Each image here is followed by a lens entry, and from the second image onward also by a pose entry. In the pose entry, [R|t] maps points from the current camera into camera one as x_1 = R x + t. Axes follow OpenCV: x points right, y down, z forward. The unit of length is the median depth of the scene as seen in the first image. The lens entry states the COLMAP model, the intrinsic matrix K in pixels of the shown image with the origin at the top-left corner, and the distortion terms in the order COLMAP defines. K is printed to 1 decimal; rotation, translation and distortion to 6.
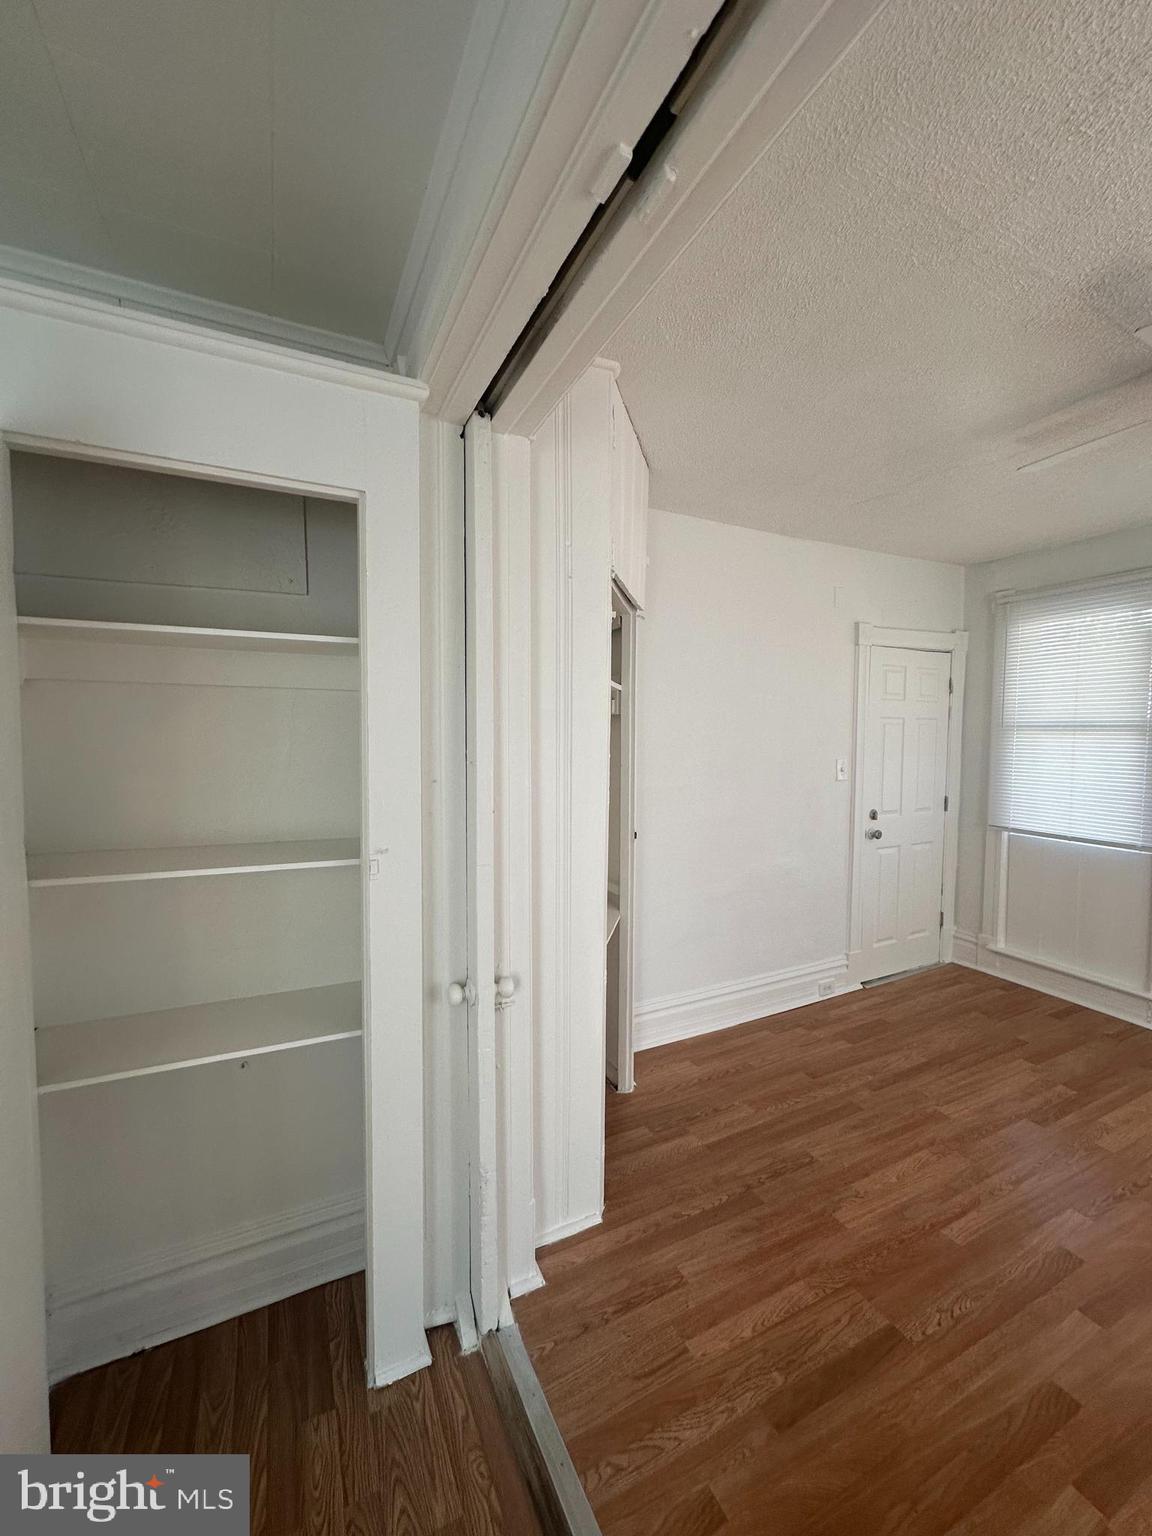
lens RADIAL K [[611.8, 0, 576.6], [0, 611.8, 769.2], [0, 0, 1]] dist [0.000873, 0.000582]
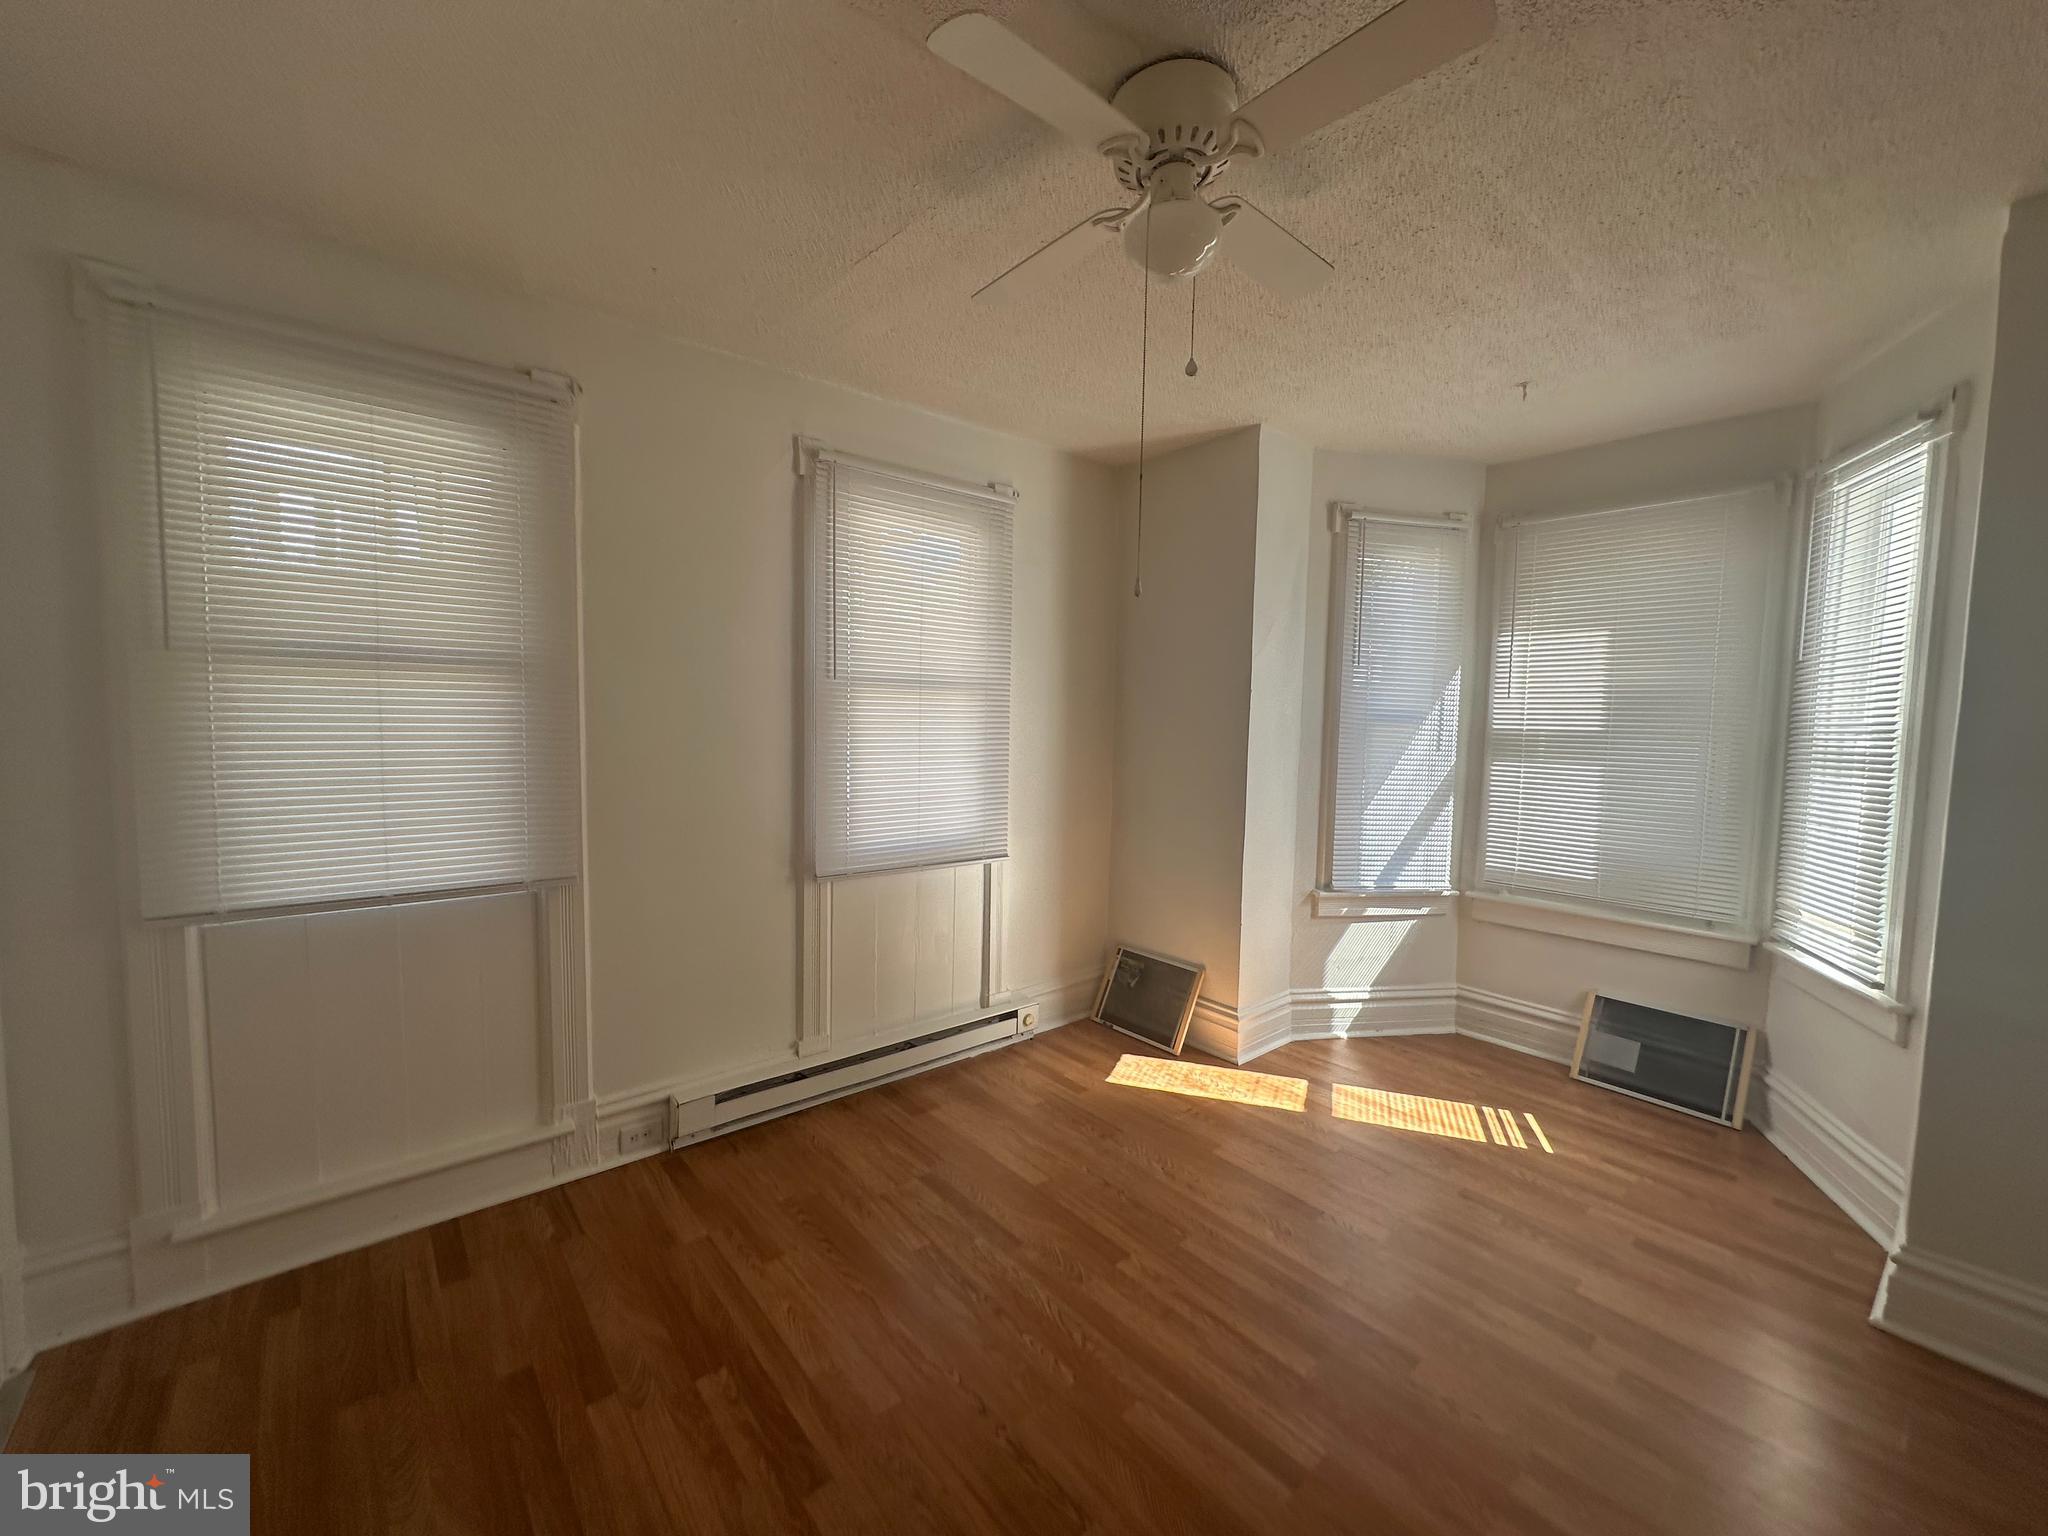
lens RADIAL K [[819.8, 0, 1025.9], [0, 819.8, 767.1], [0, 0, 1]] dist [0.002165, 0.000437]
pose [[-0.250092, -0.075031, 0.965310, 0.099949], [0.029511, 0.995939, 0.085057, -0.027320], [-0.967772, 0.049759, -0.246862, 0.759231]]
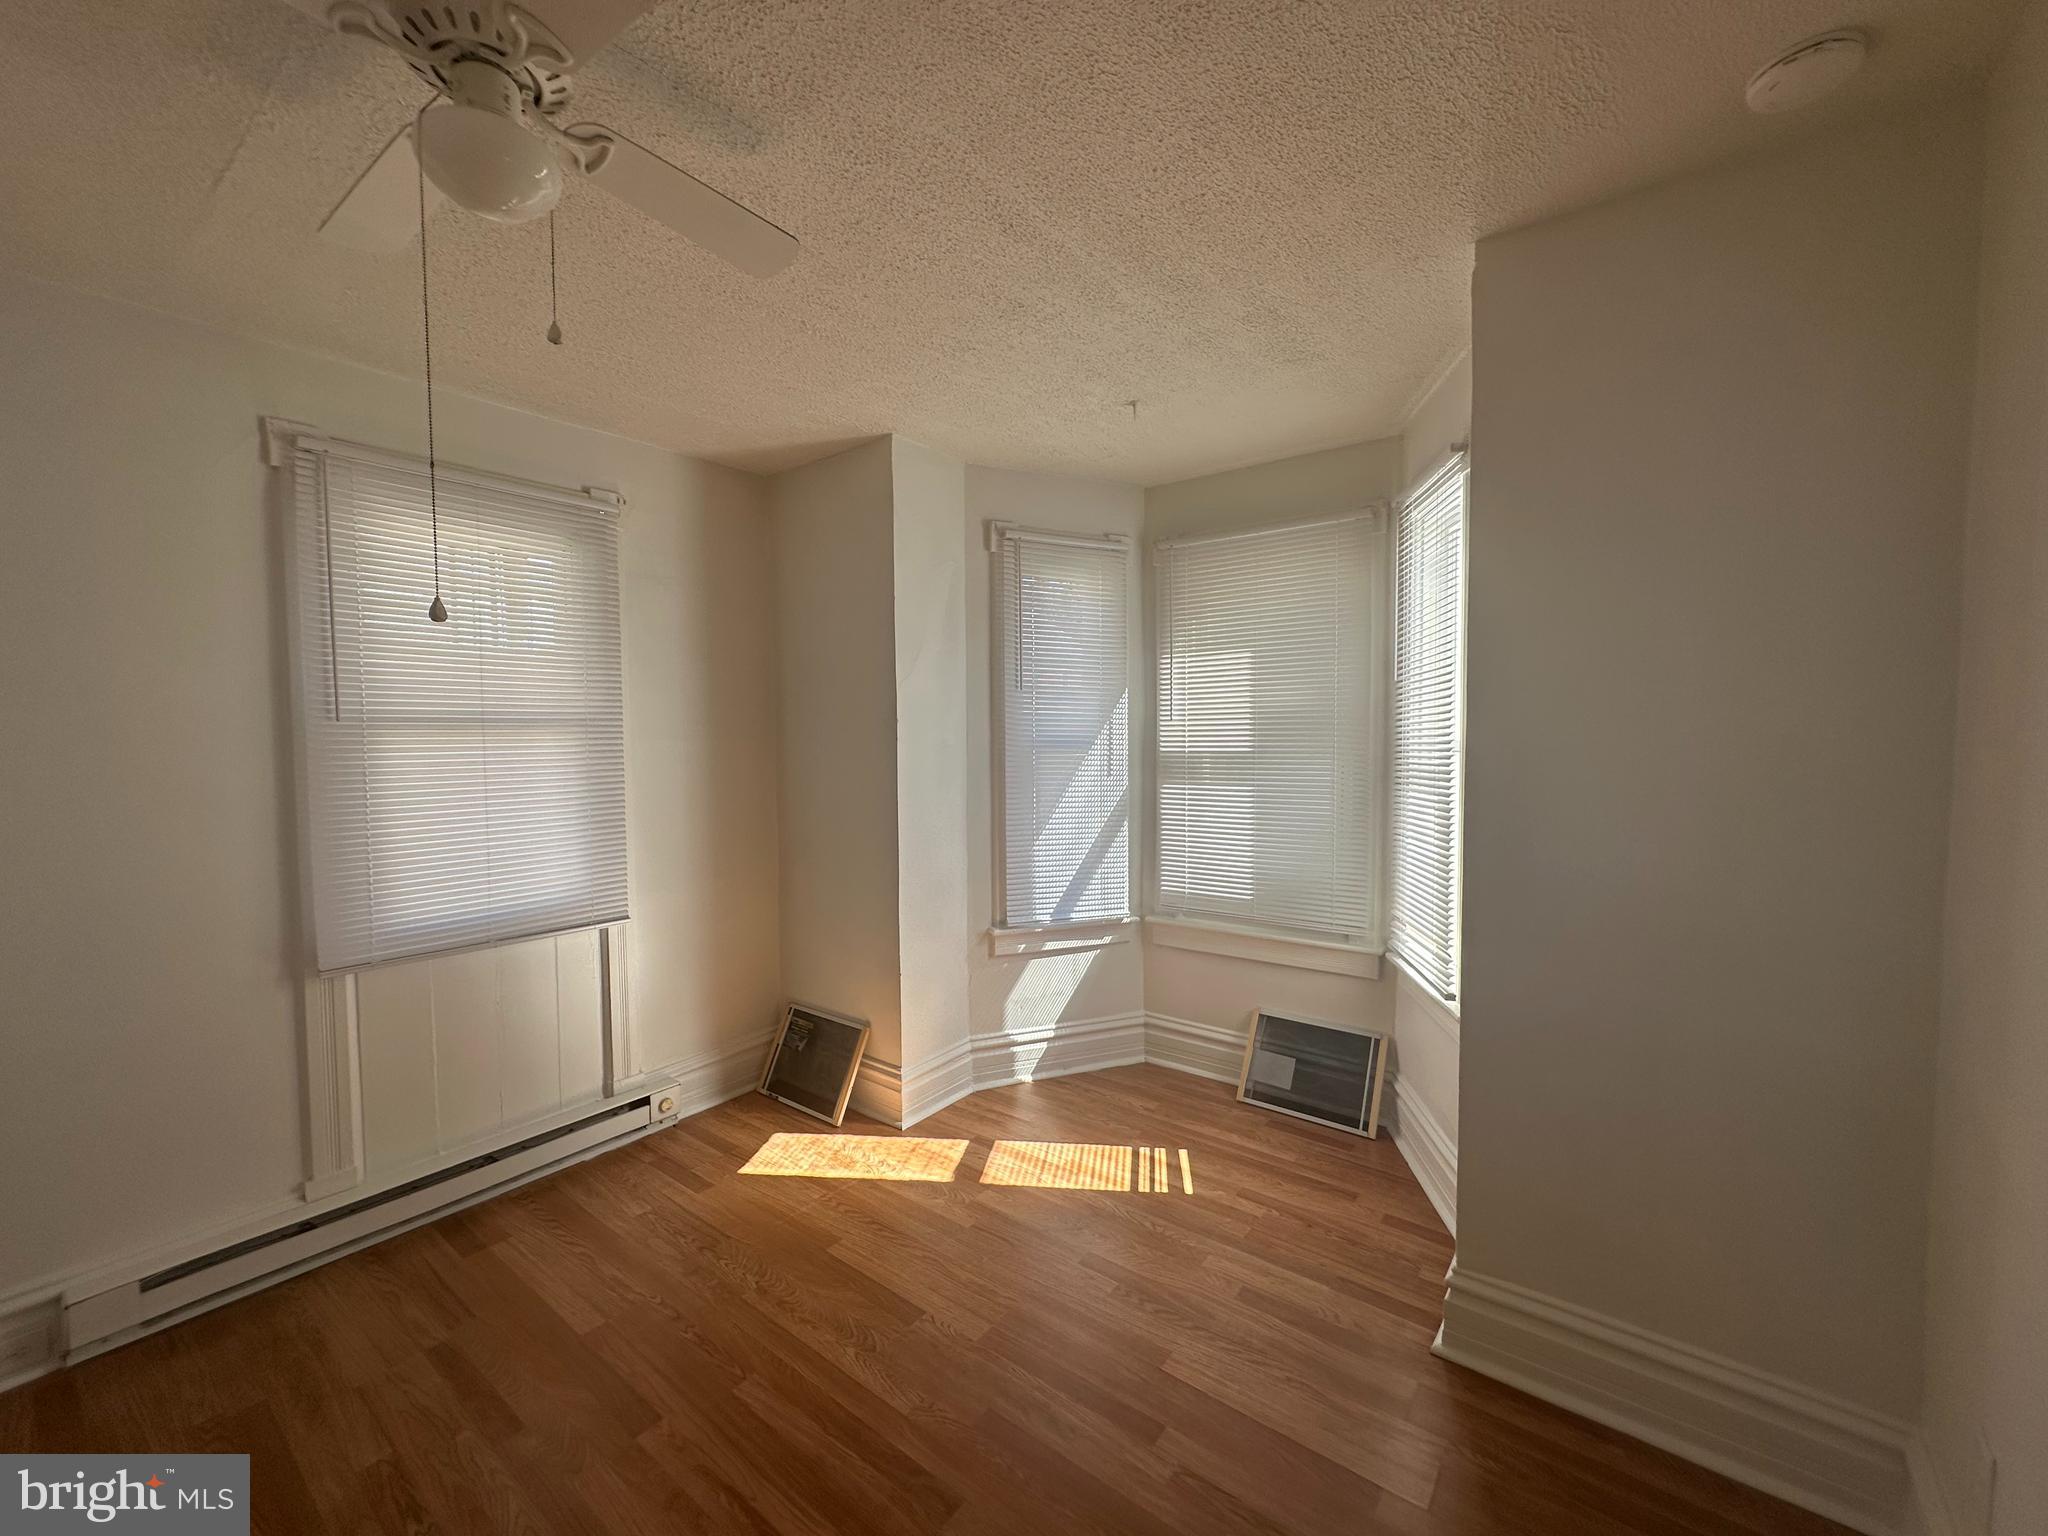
lens RADIAL K [[819.8, 0, 1025.9], [0, 819.8, 767.1], [0, 0, 1]] dist [0.002165, 0.000437]
pose [[-0.444974, -0.039989, 0.894650, 0.113140], [0.052939, 0.996081, 0.070853, -0.032491], [-0.893978, 0.078890, -0.441113, 0.503999]]
